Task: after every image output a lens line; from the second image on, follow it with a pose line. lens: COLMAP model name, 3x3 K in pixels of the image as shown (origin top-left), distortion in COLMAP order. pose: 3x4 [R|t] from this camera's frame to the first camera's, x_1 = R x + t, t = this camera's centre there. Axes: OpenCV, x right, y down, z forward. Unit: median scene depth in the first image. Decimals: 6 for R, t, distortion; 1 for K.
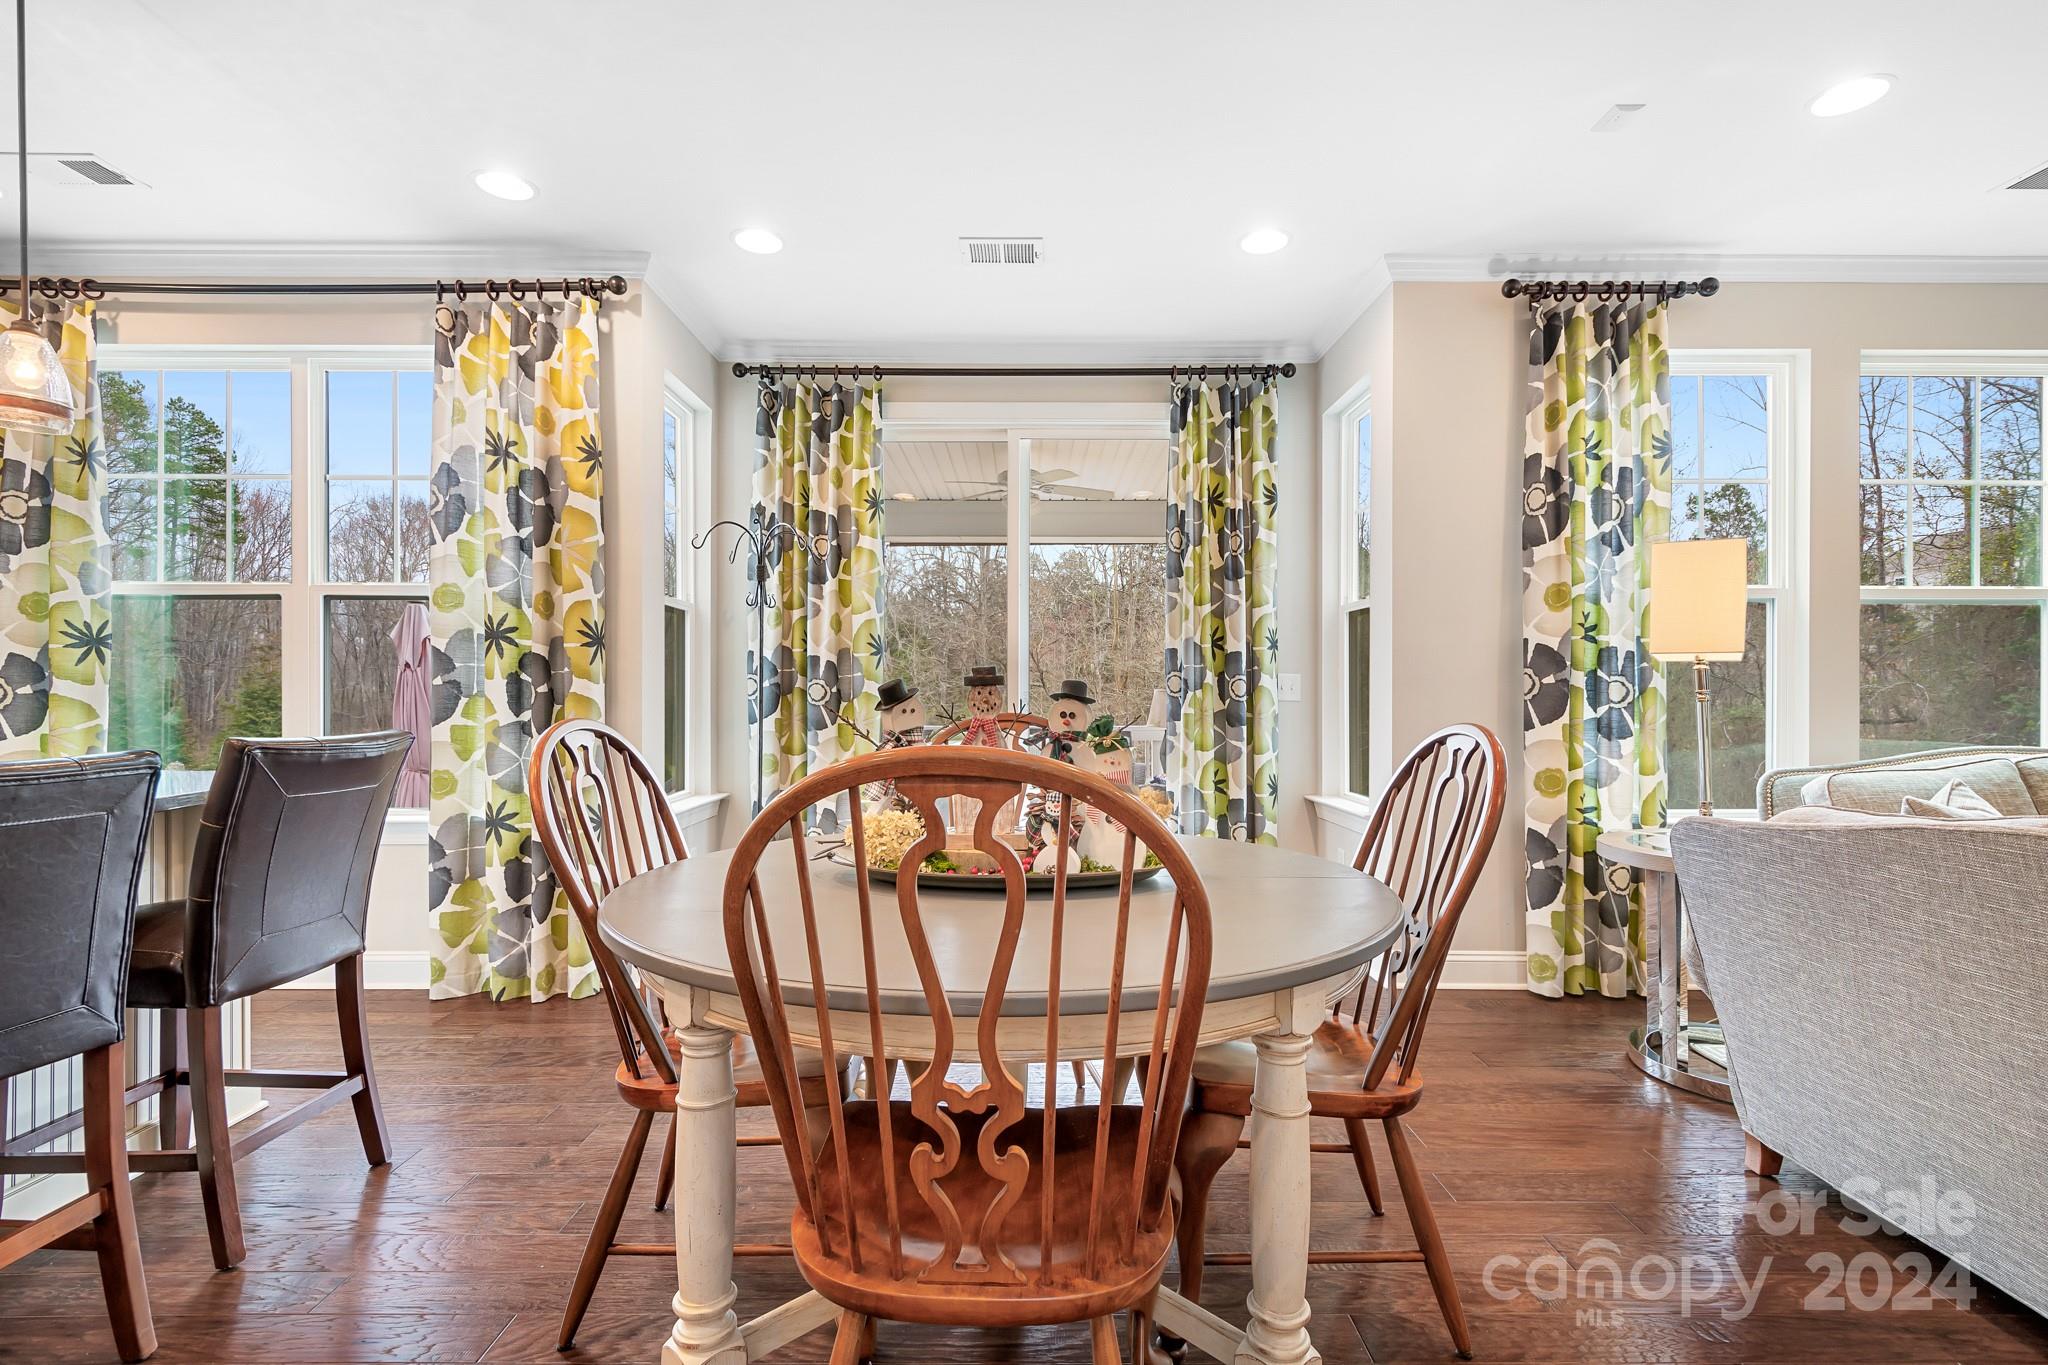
lens RADIAL K [[978.2, 0, 1042.4], [0, 978.2, 692.0], [0, 0, 1]] dist [0.010047, -0.004237]
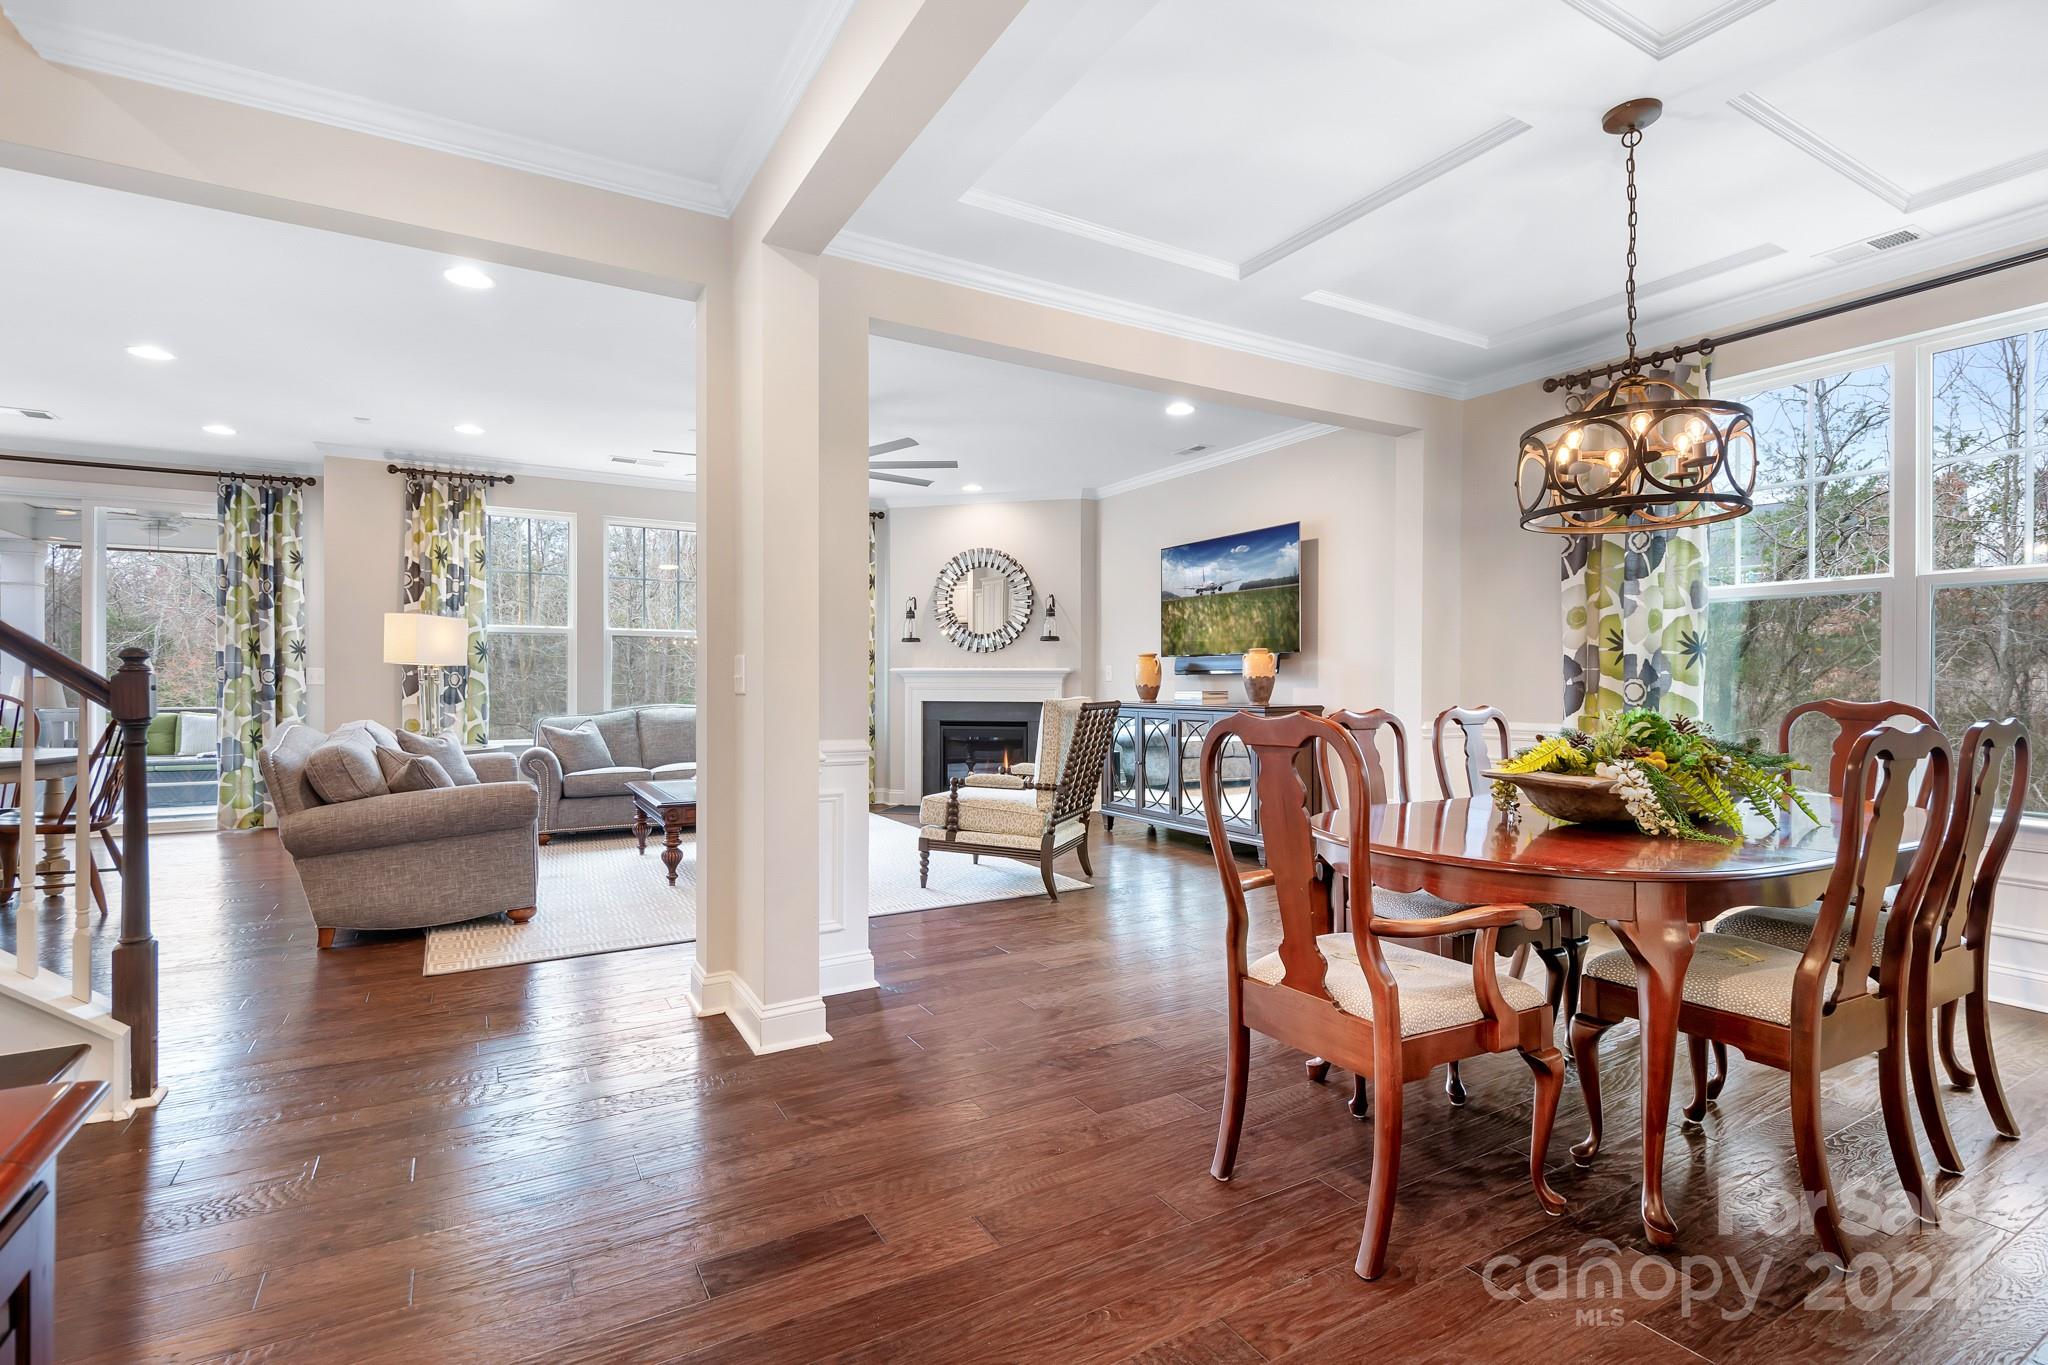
lens RADIAL K [[978.2, 0, 1030.6], [0, 978.2, 672.5], [0, 0, 1]] dist [0.010047, -0.004237]
pose [[0.860463, 0.004094, 0.509497, 0.565882], [0.000424, 0.999962, -0.008750, 0.003554], [-0.509513, 0.007745, 0.860428, -1.264673]]
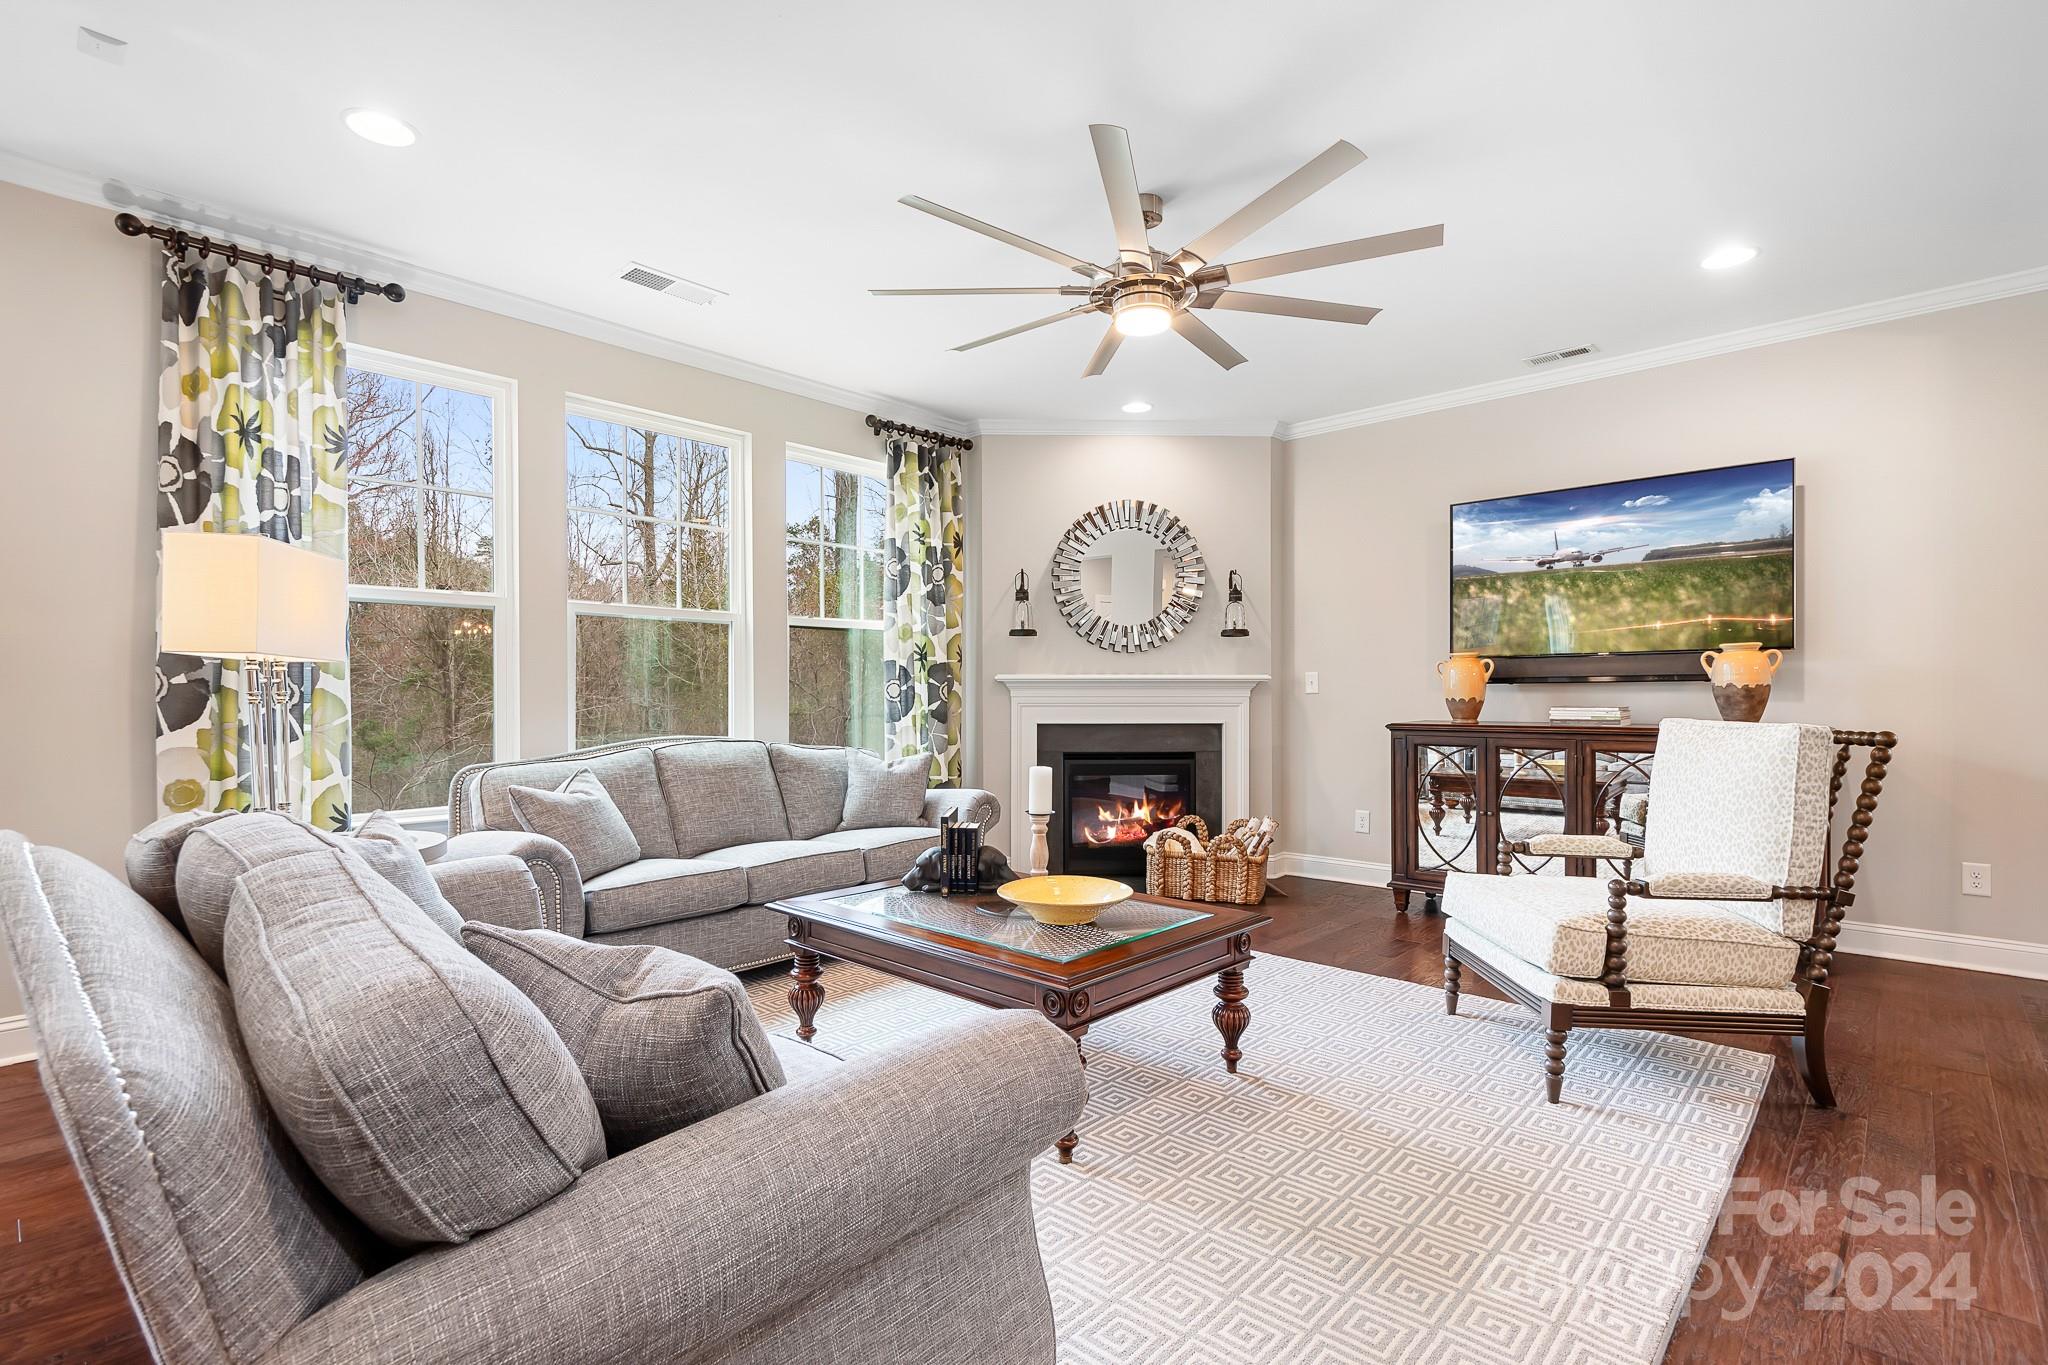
lens RADIAL K [[978.2, 0, 1036.2], [0, 978.2, 691.1], [0, 0, 1]] dist [0.010047, -0.004237]
pose [[0.673579, 0.000657, 0.739115, 0.370288], [0.004153, 0.999980, -0.004674, 0.005103], [-0.739103, 0.006218, 0.673563, -0.163641]]
